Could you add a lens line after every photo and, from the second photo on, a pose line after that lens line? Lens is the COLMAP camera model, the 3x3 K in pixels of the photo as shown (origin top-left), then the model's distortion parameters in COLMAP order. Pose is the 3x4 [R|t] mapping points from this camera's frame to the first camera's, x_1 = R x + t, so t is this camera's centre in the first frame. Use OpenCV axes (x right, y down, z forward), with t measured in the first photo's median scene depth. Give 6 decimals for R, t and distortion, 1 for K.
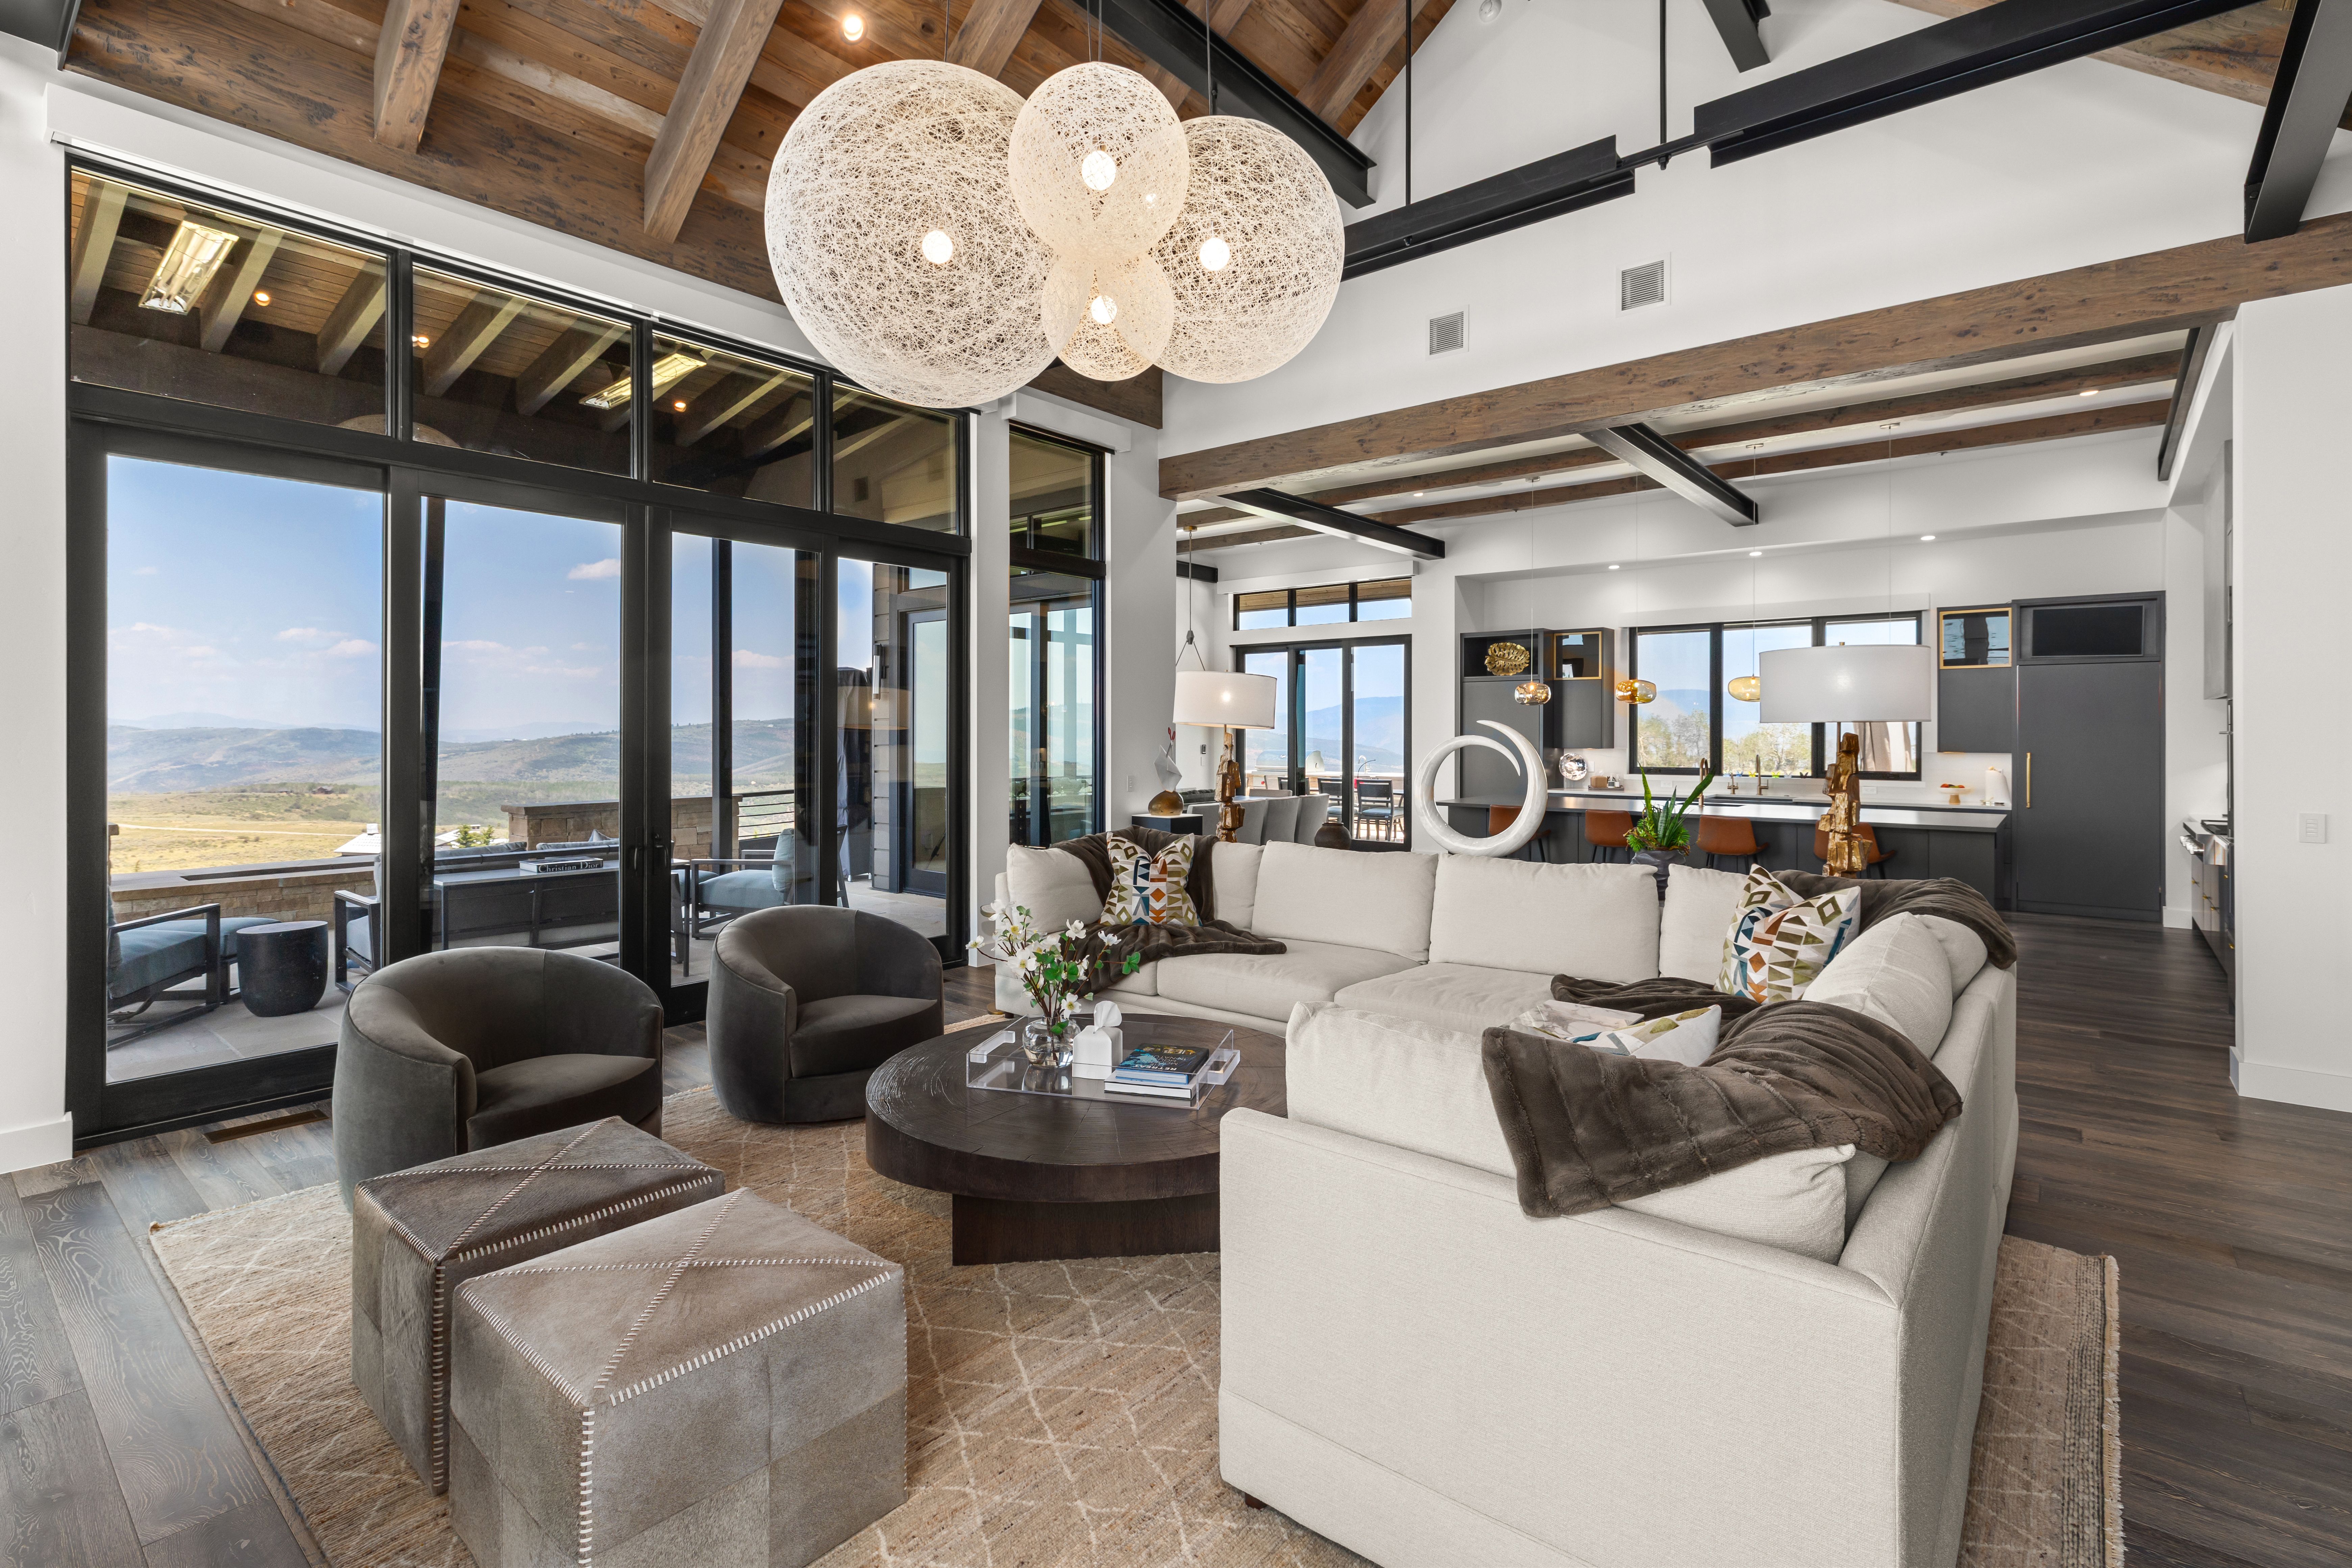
lens RADIAL K [[1120.4, 0, 1172.9], [0, 1120.4, 723.9], [0, 0, 1]] dist [-0.000770, 0.000120]
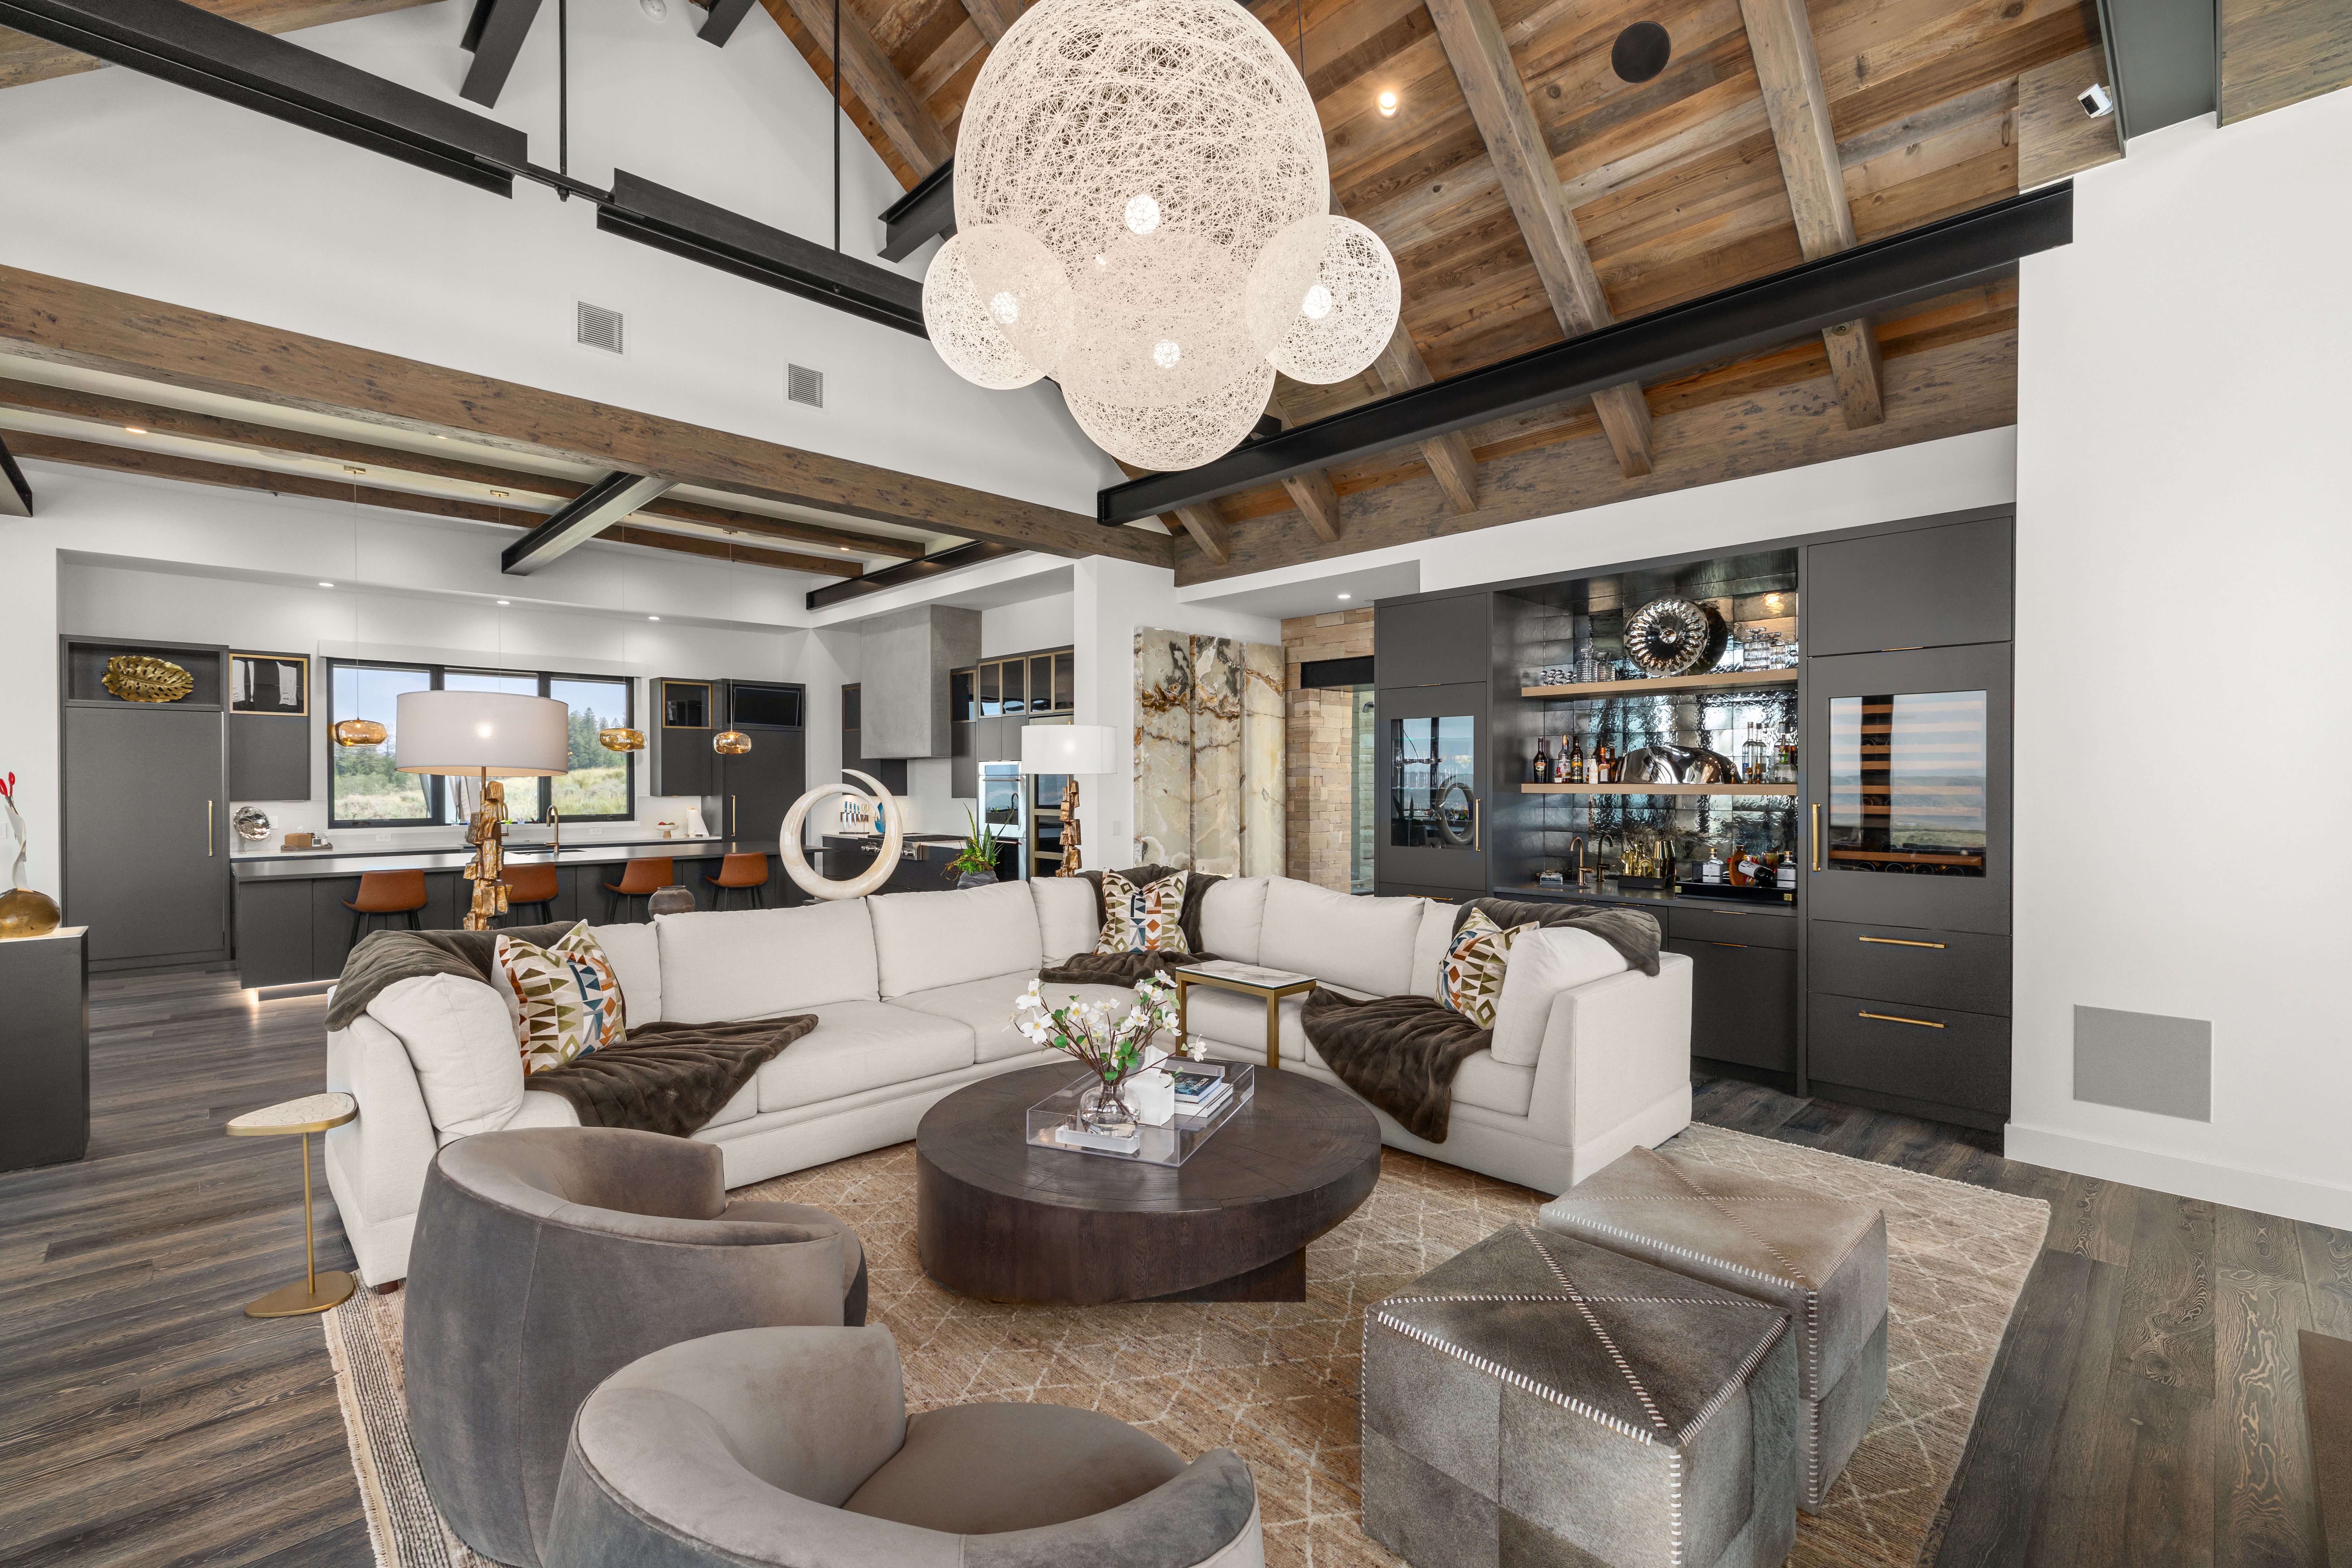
lens RADIAL K [[1014.3, 0, 1176.0], [0, 1014.3, 784.0], [0, 0, 1]] dist [0.080556, 0.000064]
pose [[0.120409, -0.004229, 0.992715, -0.325292], [-0.004447, 0.999979, 0.004799, 0.003497], [-0.992714, -0.004992, 0.120387, 0.274820]]
